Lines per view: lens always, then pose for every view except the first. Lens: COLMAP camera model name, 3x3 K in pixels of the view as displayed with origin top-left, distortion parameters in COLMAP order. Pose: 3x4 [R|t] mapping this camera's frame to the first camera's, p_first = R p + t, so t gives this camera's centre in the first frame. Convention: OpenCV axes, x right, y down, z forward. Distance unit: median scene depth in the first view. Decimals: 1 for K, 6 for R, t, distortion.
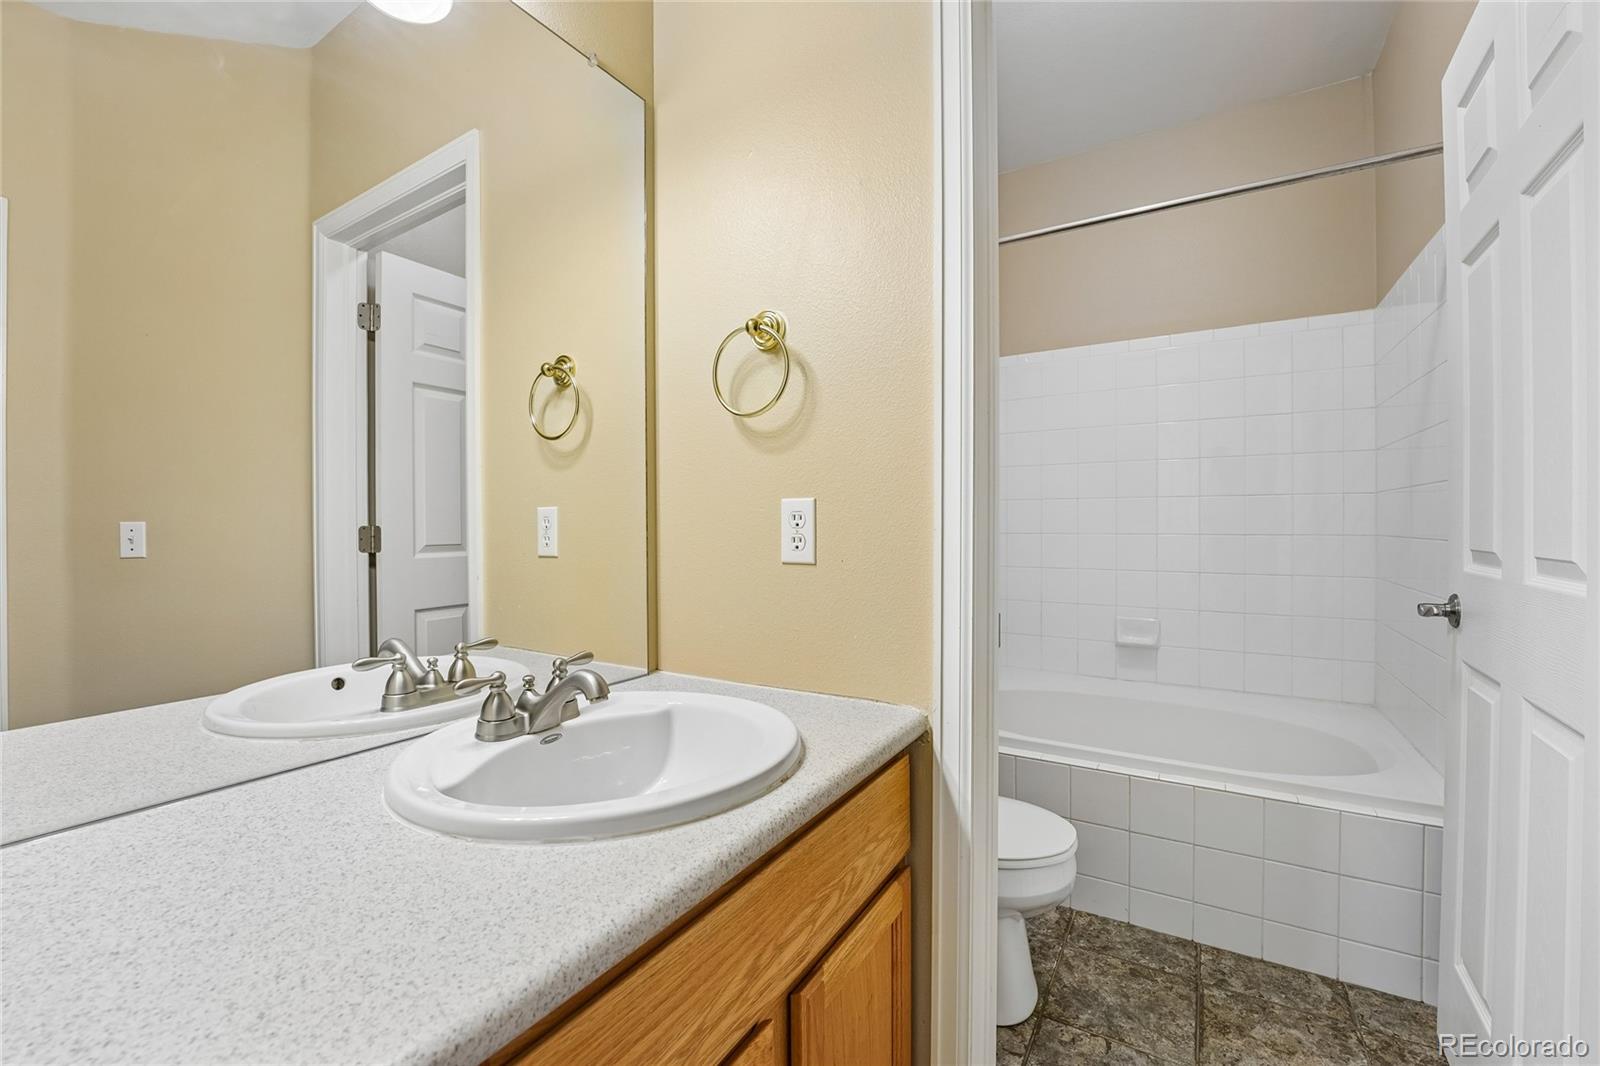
lens RADIAL K [[663.5, 0, 803.9], [0, 663.5, 530.7], [0, 0, 1]] dist [-0.027252, 0.000468]
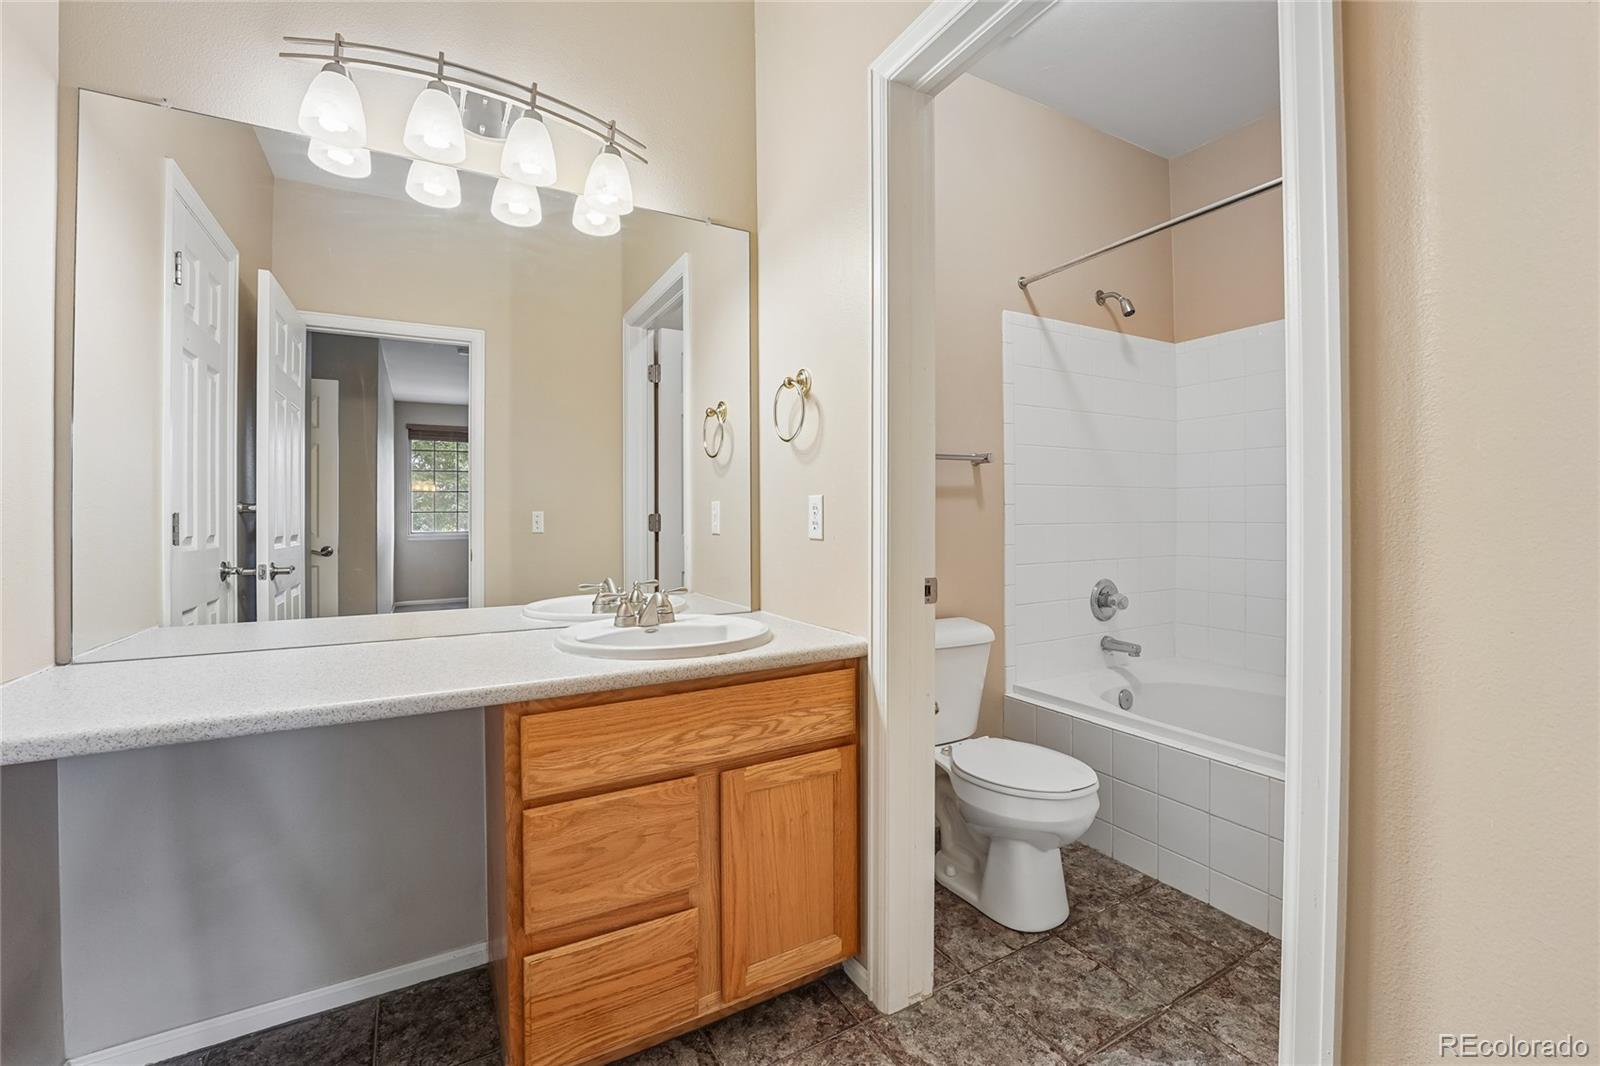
lens RADIAL K [[659.9, 0, 791.1], [0, 659.9, 521.2], [0, 0, 1]] dist [-0.025491, 0.000514]
pose [[0.874577, 0.006092, -0.484848, 0.538324], [-0.004510, 0.999980, 0.004429, 0.002280], [0.484865, -0.001687, 0.874587, -0.258775]]
